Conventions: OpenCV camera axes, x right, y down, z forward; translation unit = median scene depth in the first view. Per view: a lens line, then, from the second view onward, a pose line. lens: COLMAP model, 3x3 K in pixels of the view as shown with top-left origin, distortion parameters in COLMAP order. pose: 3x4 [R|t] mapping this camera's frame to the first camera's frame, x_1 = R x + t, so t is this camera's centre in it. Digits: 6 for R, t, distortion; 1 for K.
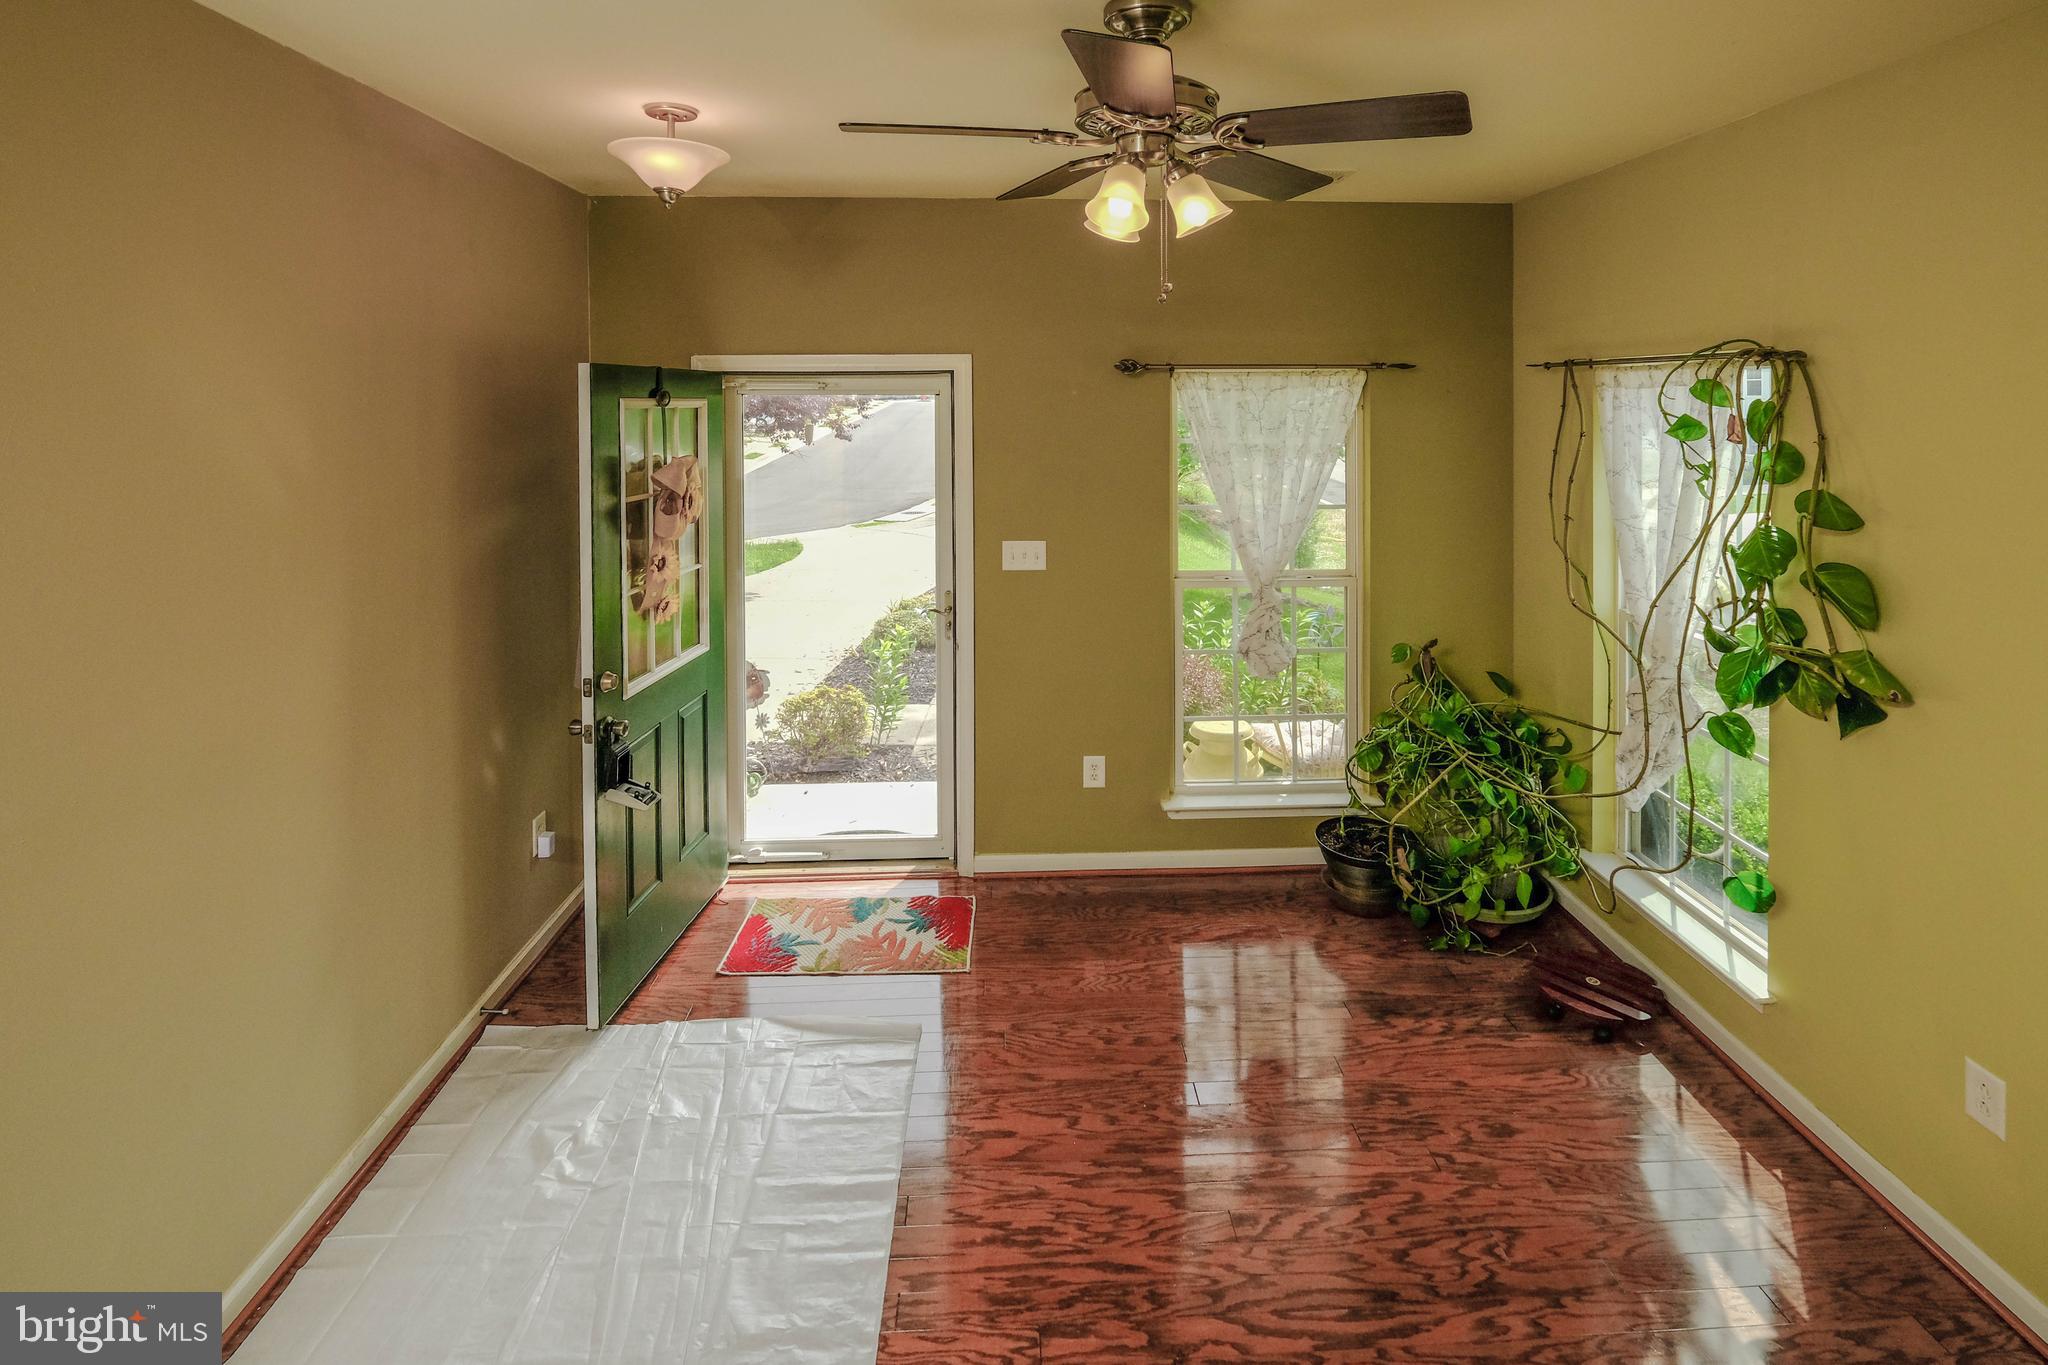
lens RADIAL K [[981.9, 0, 1028.1], [0, 981.9, 404.5], [0, 0, 1]] dist [-0.000063, -0.000834]
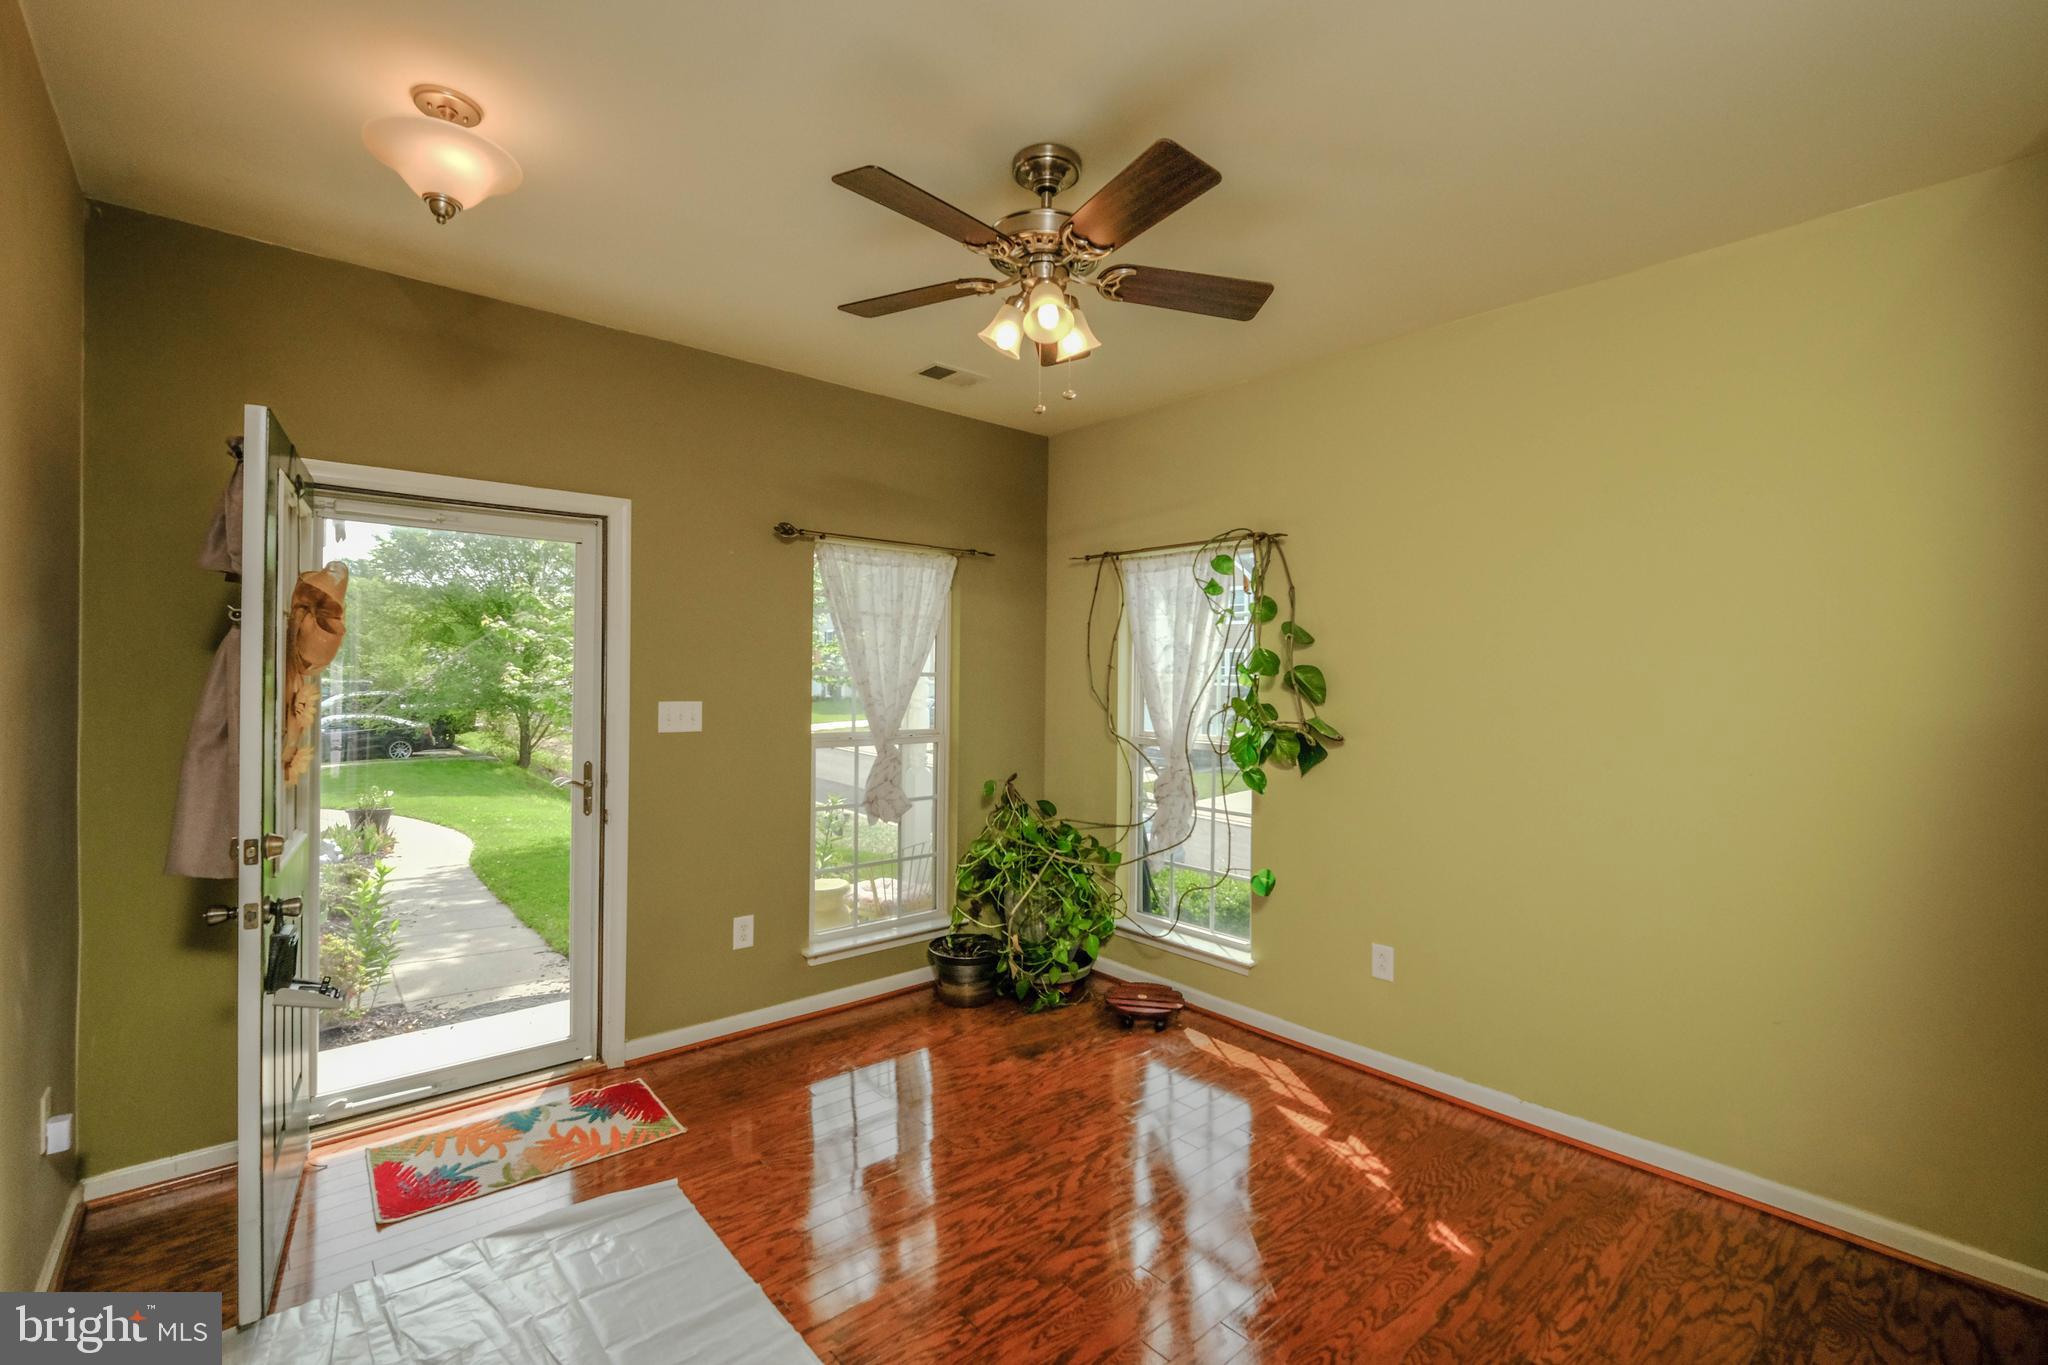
lens RADIAL K [[947.4, 0, 1024.0], [0, 947.4, 682.5], [0, 0, 1]] dist [-0.000965, -0.000255]
pose [[0.770064, -0.004514, 0.637950, -0.373424], [0.008453, 0.999959, -0.003128, 0.138761], [-0.637910, 0.007801, 0.770071, 0.072621]]
